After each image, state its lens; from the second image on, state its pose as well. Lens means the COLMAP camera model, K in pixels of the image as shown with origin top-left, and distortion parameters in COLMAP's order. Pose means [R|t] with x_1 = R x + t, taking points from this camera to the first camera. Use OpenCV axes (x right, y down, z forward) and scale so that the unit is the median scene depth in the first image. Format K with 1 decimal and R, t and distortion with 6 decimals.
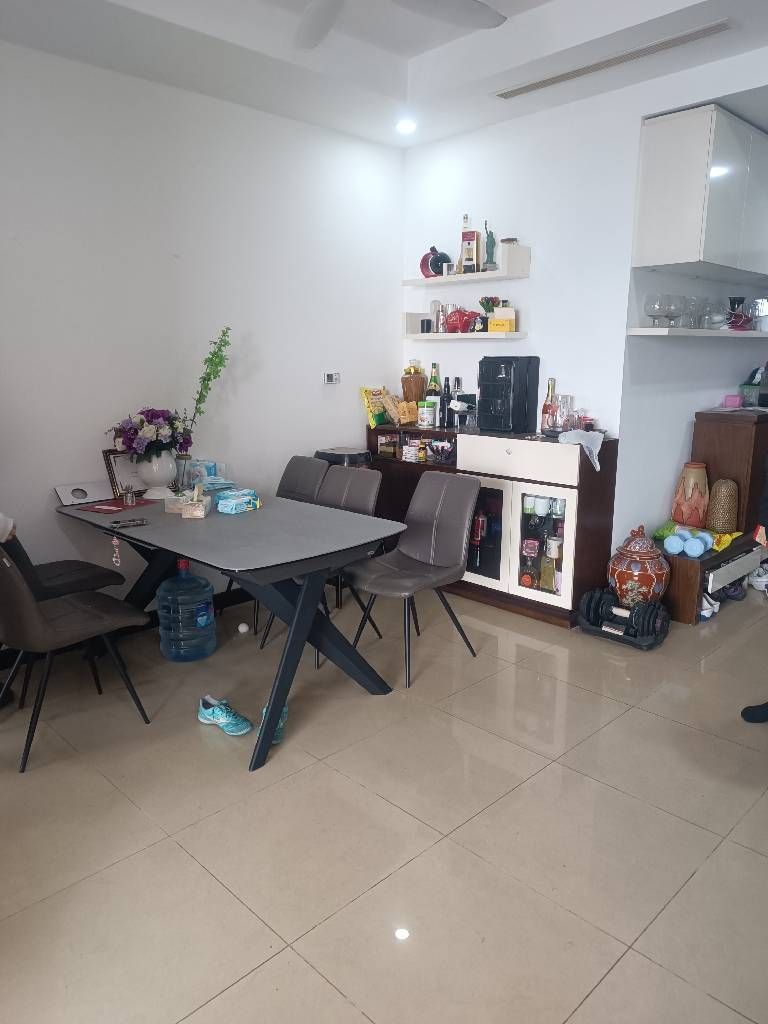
lens RADIAL K [[709.0, 0, 384.0], [0, 709.0, 512.0], [0, 0, 1]] dist [0.021958, -0.005785]
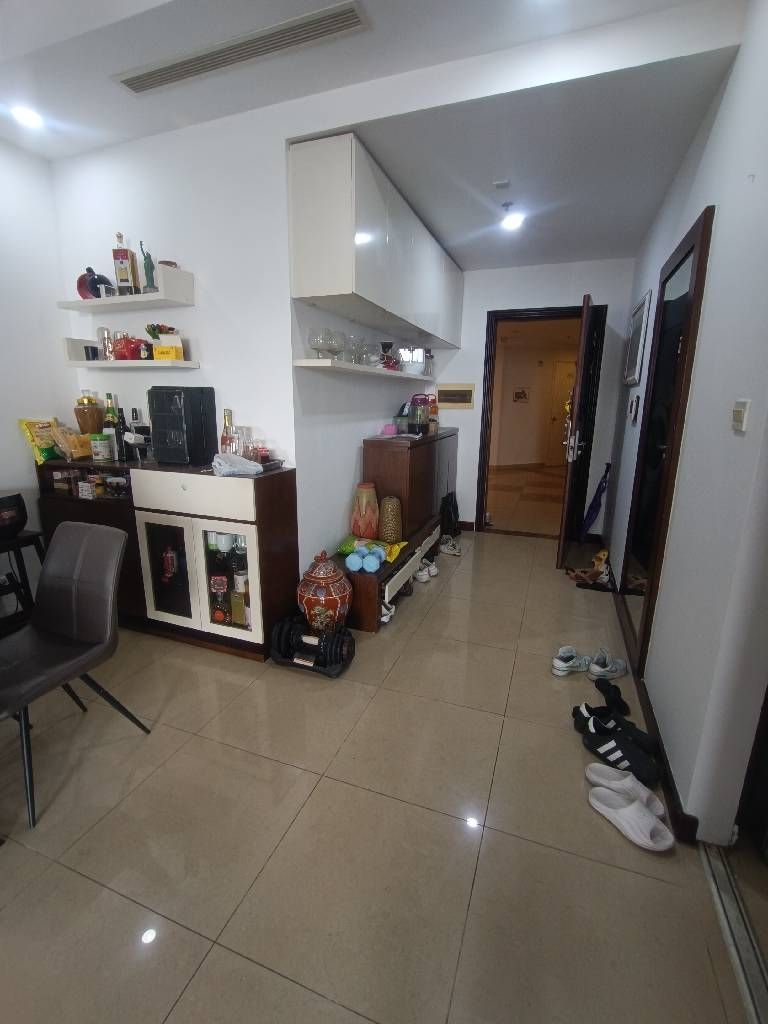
lens RADIAL K [[463.1, 0, 384.0], [0, 463.1, 512.0], [0, 0, 1]] dist [-0.013564, 0.000625]
pose [[0.901823, -0.088323, 0.422982, 0.147510], [0.077739, 0.996078, 0.042247, -0.055251], [-0.425055, -0.005217, 0.905153, 0.320894]]
